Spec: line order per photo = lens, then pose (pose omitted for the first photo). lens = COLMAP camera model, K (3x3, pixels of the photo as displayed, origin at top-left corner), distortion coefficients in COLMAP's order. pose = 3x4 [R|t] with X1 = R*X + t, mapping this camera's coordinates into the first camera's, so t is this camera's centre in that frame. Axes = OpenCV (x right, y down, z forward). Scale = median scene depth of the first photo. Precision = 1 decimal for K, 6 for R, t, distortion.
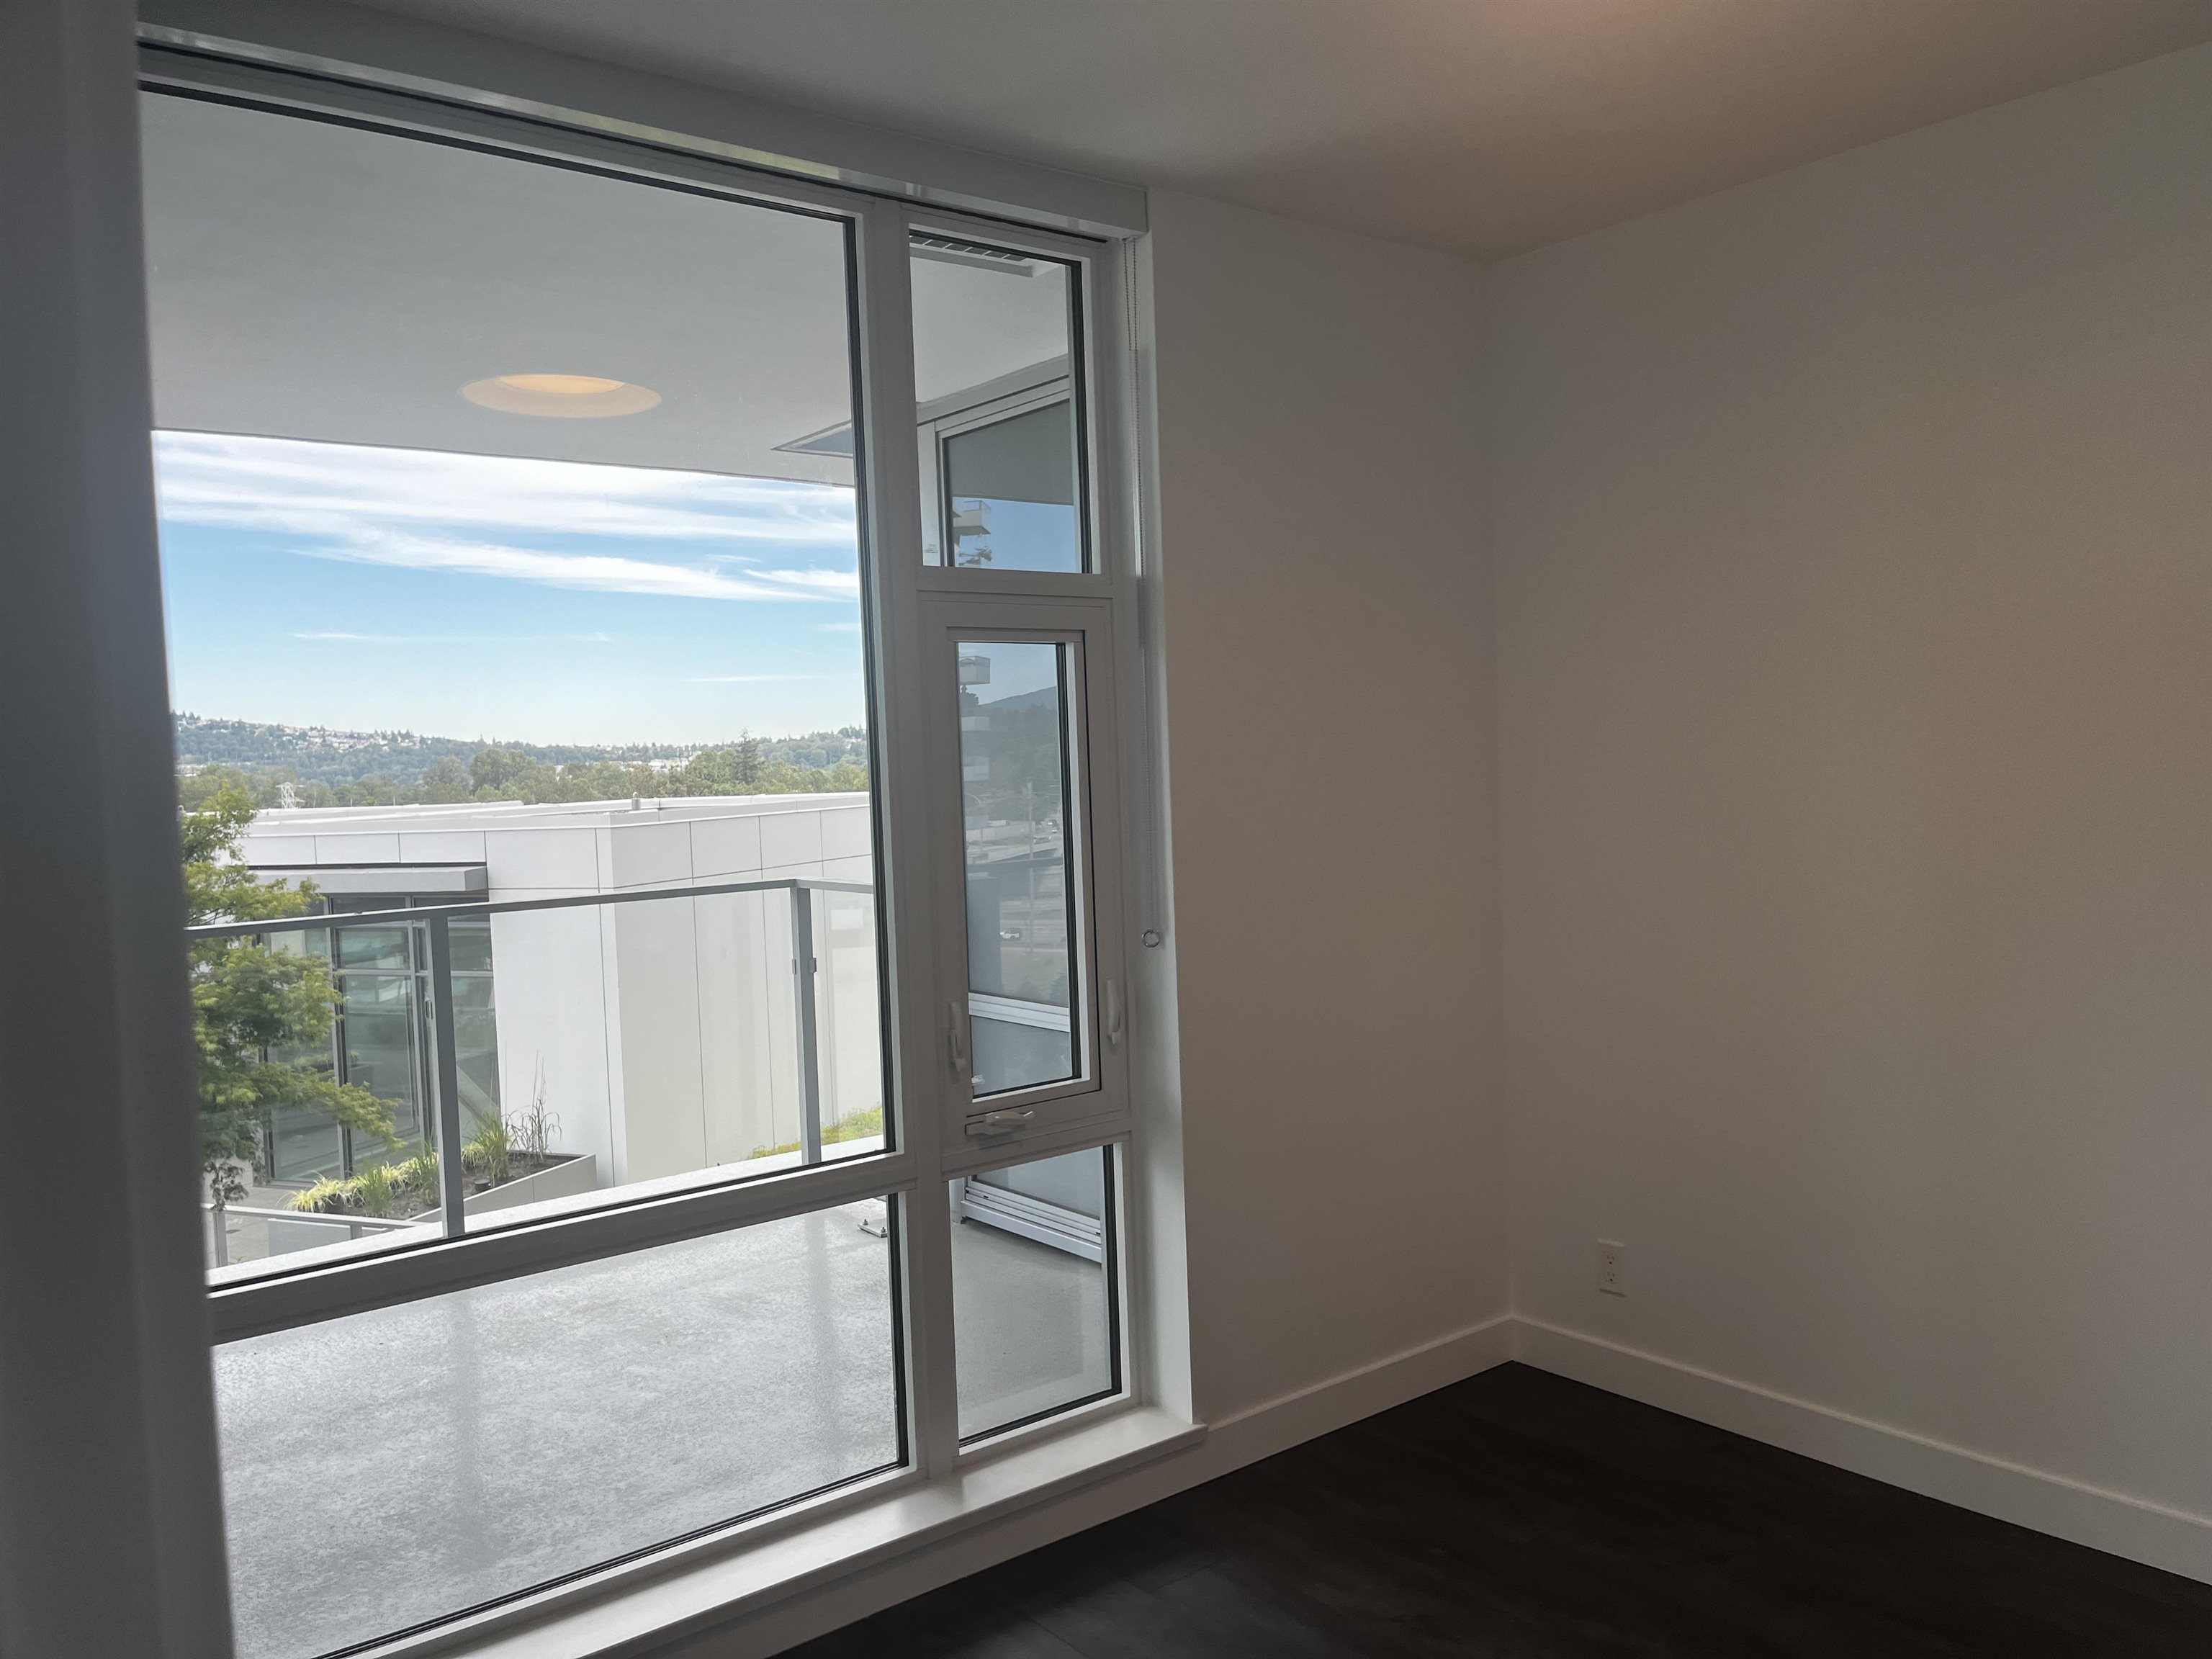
lens RADIAL K [[1692.6, 0, 1106.0], [0, 1692.6, 829.5], [0, 0, 1]] dist [0.023012, -0.001662]
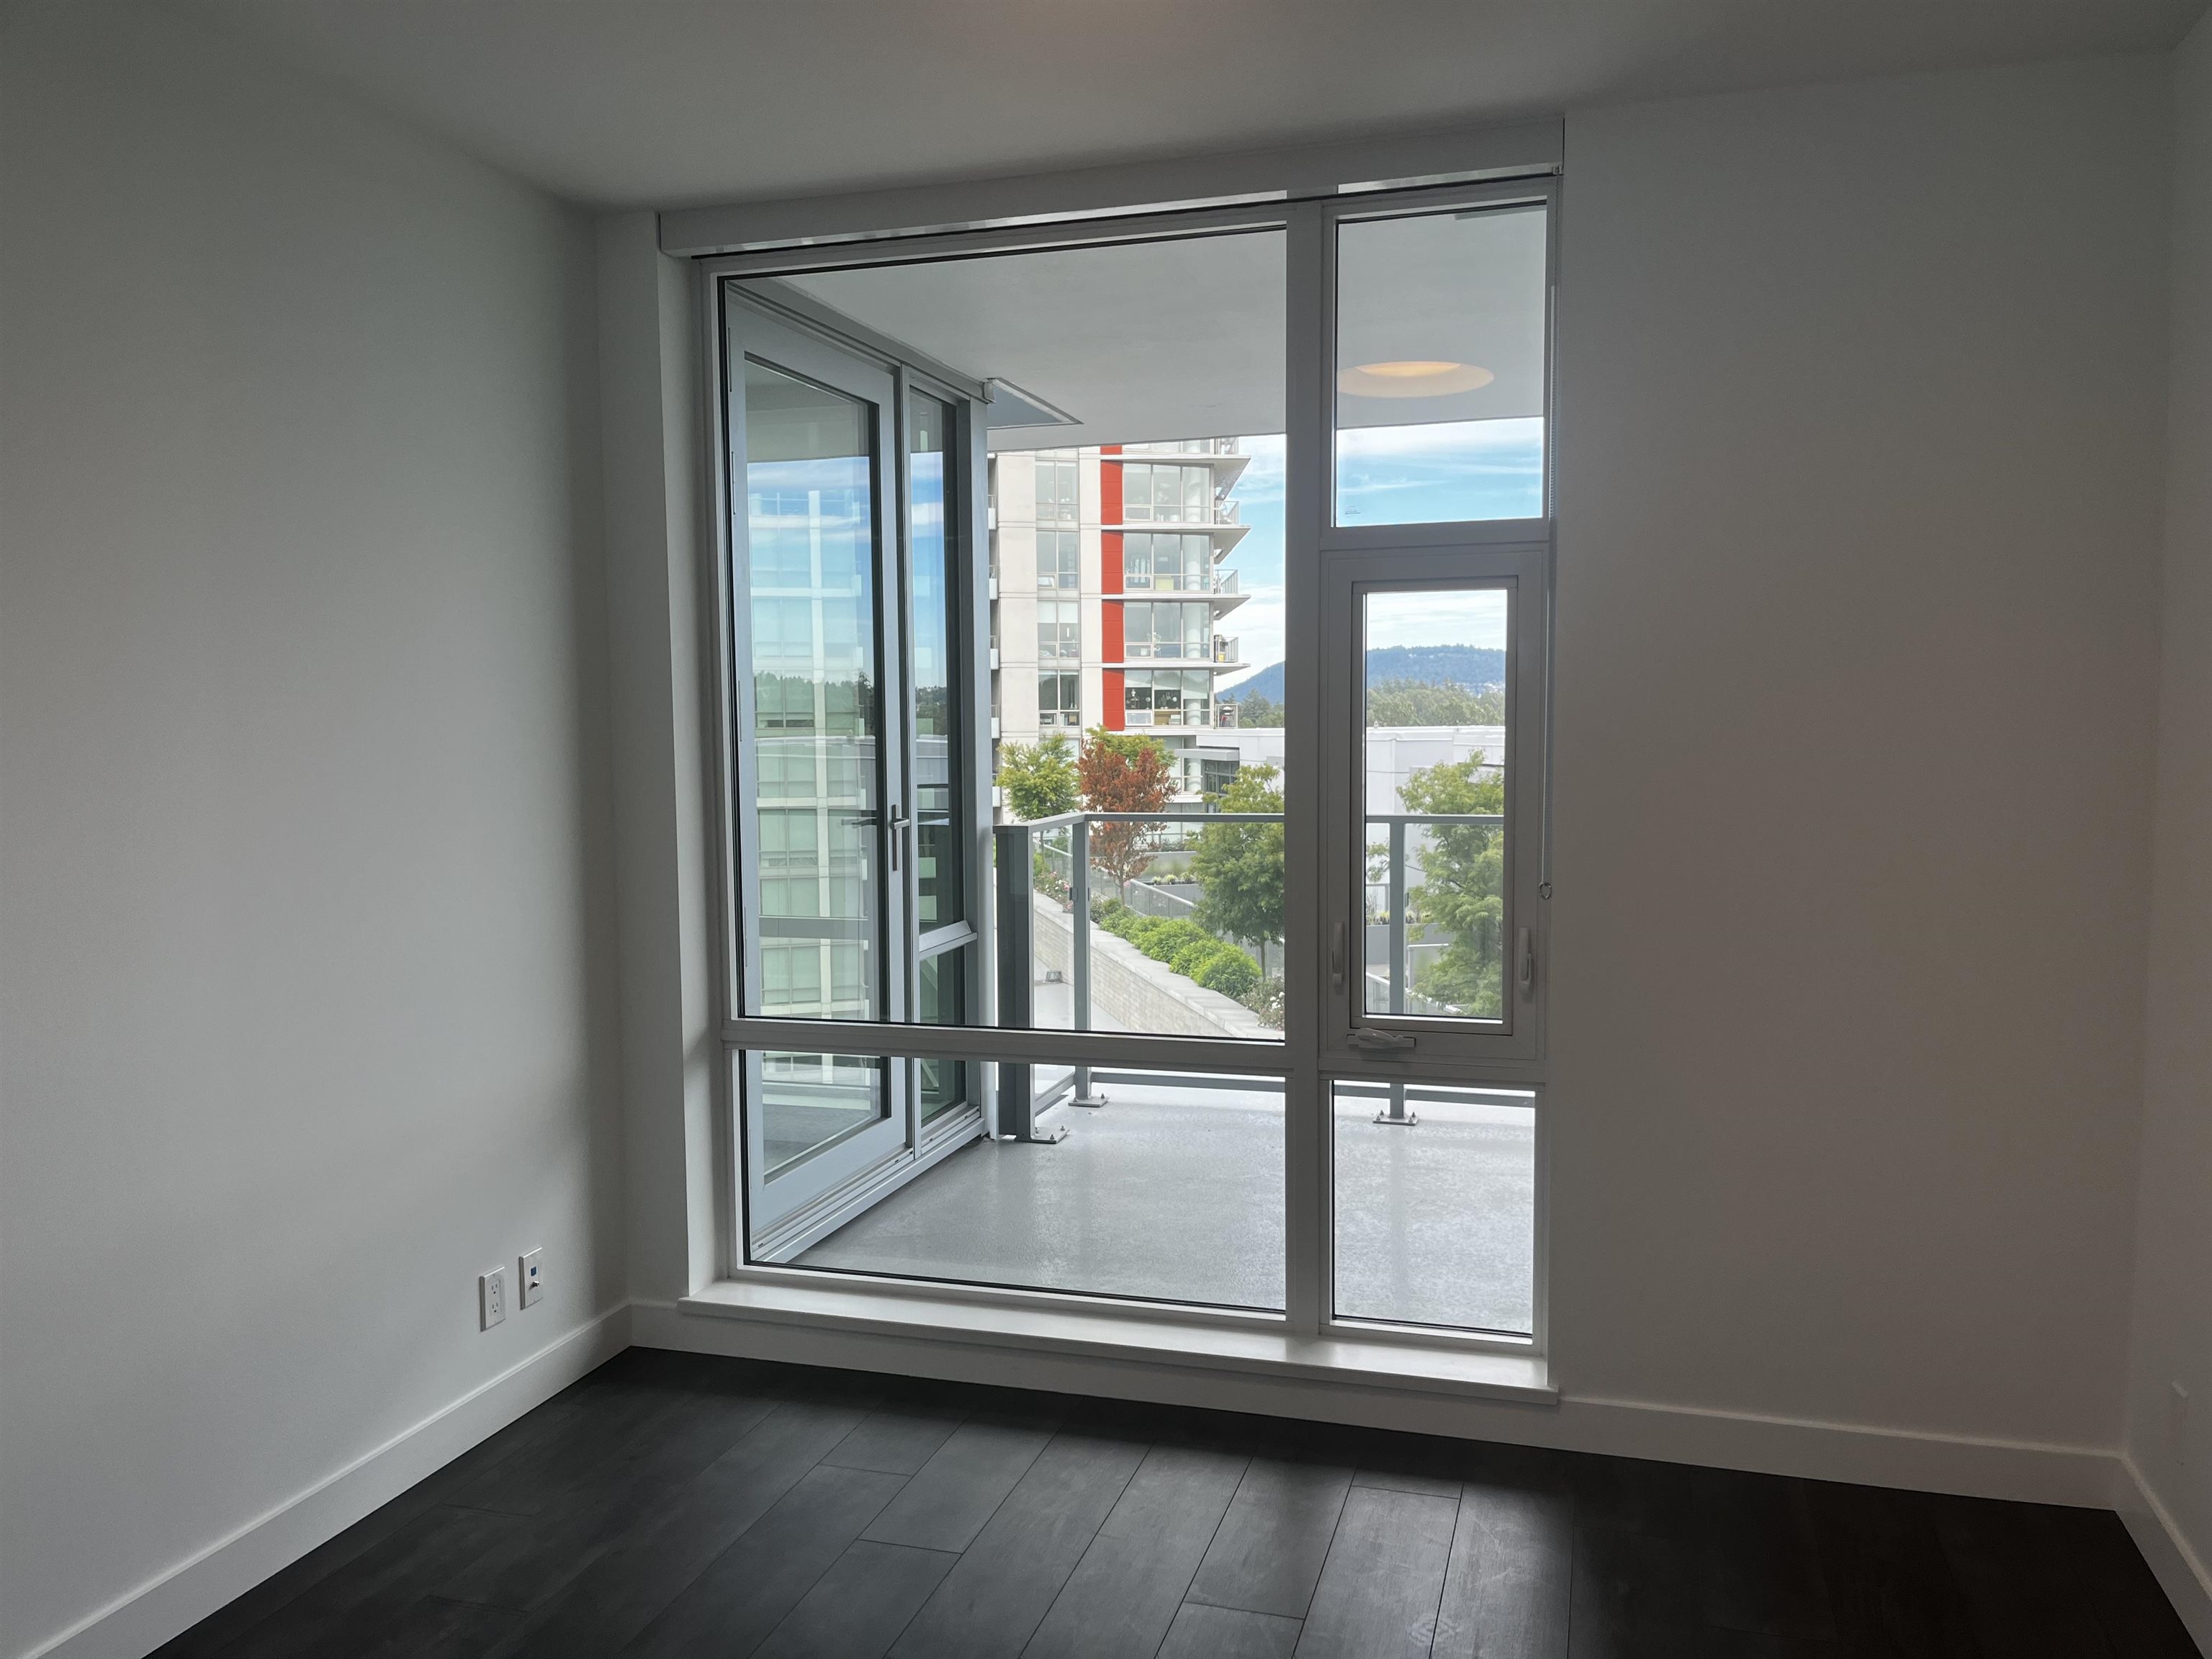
lens RADIAL K [[1692.6, 0, 1106.0], [0, 1692.6, 829.5], [0, 0, 1]] dist [0.023012, -0.001662]
pose [[0.574625, 0.089291, -0.813532, 0.672428], [-0.048420, 0.995998, 0.075117, -0.032134], [0.816984, -0.003773, 0.576649, 0.222156]]
